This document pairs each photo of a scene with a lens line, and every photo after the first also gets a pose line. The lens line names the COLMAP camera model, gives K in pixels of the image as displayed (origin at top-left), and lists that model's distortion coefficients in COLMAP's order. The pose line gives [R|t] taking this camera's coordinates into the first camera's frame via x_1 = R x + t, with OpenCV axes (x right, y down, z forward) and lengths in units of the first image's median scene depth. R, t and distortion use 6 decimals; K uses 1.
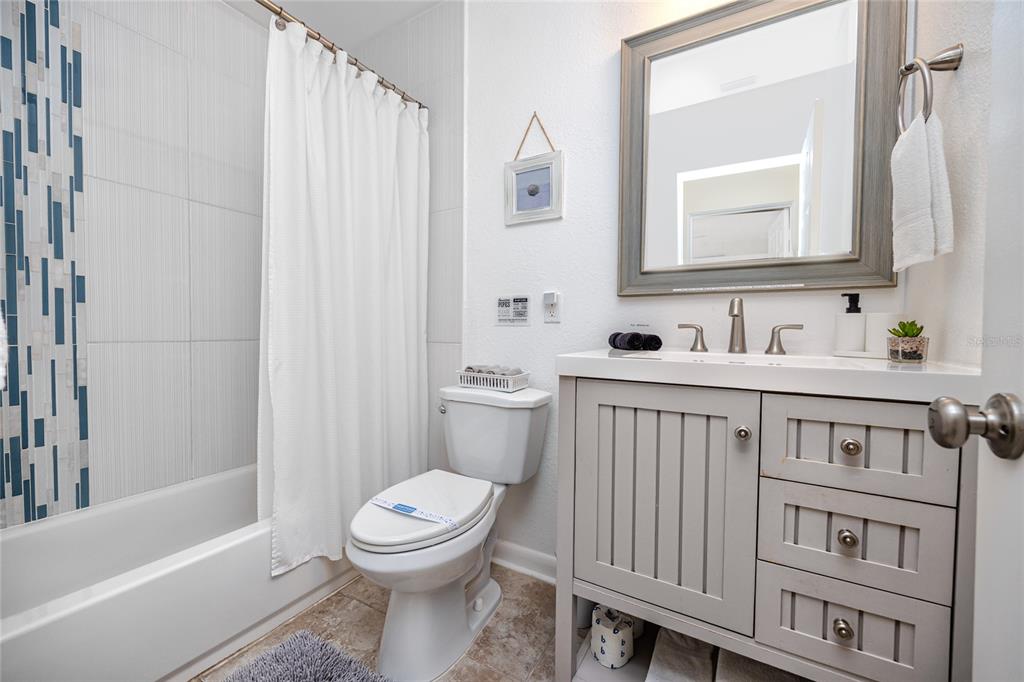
lens RADIAL K [[414.4, 0, 516.4], [0, 414.4, 311.5], [0, 0, 1]] dist [0.000710, -0.000017]
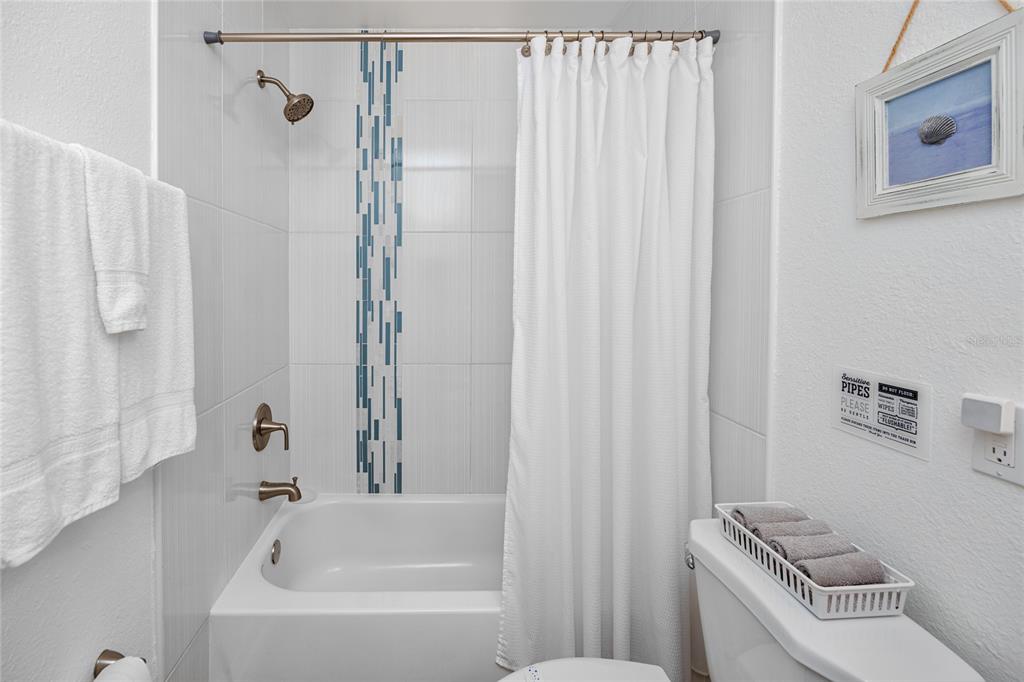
lens RADIAL K [[432.3, 0, 434.6], [0, 432.3, 280.0], [0, 0, 1]] dist [0.000351, -0.000215]
pose [[0.507274, -0.011276, -0.861711, 0.175643], [0.033997, 0.999398, 0.006935, -0.184769], [0.861114, -0.032813, 0.507352, 0.391041]]
